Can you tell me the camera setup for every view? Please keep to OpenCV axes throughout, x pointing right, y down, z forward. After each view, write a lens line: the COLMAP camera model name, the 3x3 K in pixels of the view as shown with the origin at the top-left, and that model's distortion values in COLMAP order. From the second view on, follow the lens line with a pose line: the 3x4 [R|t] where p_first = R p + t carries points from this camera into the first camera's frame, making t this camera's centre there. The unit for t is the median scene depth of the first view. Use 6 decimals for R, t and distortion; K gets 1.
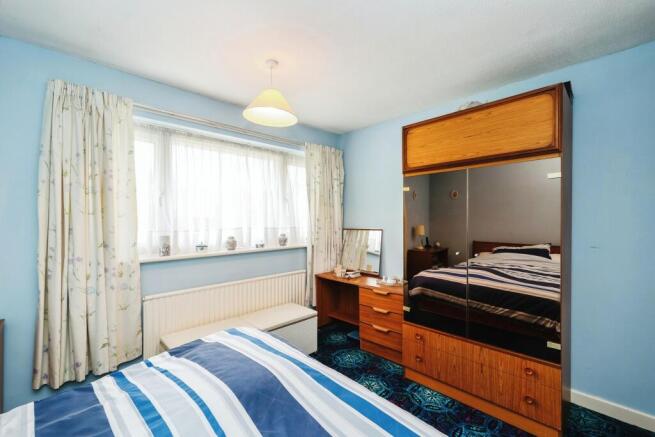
lens RADIAL K [[269.4, 0, 327.2], [0, 269.4, 230.1], [0, 0, 1]] dist [0.000411, 0.000016]
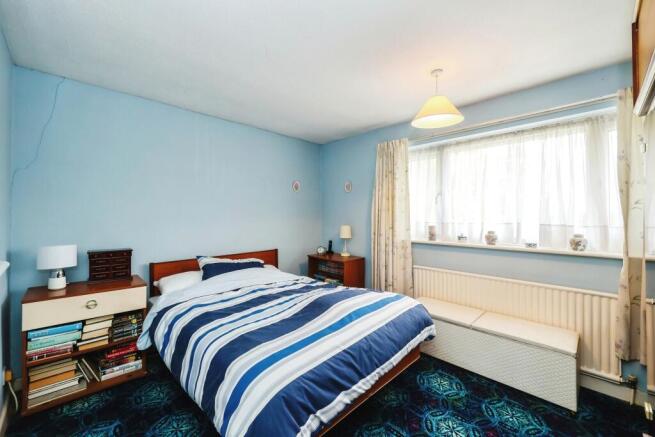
lens RADIAL K [[260.2, 0, 335.1], [0, 260.2, 216.5], [0, 0, 1]] dist [-0.050627, 0.000036]
pose [[0.011857, 0.019919, -0.999731, 0.677769], [-0.030548, 0.999342, 0.019549, -0.034840], [0.999463, 0.030308, 0.012458, 0.483080]]
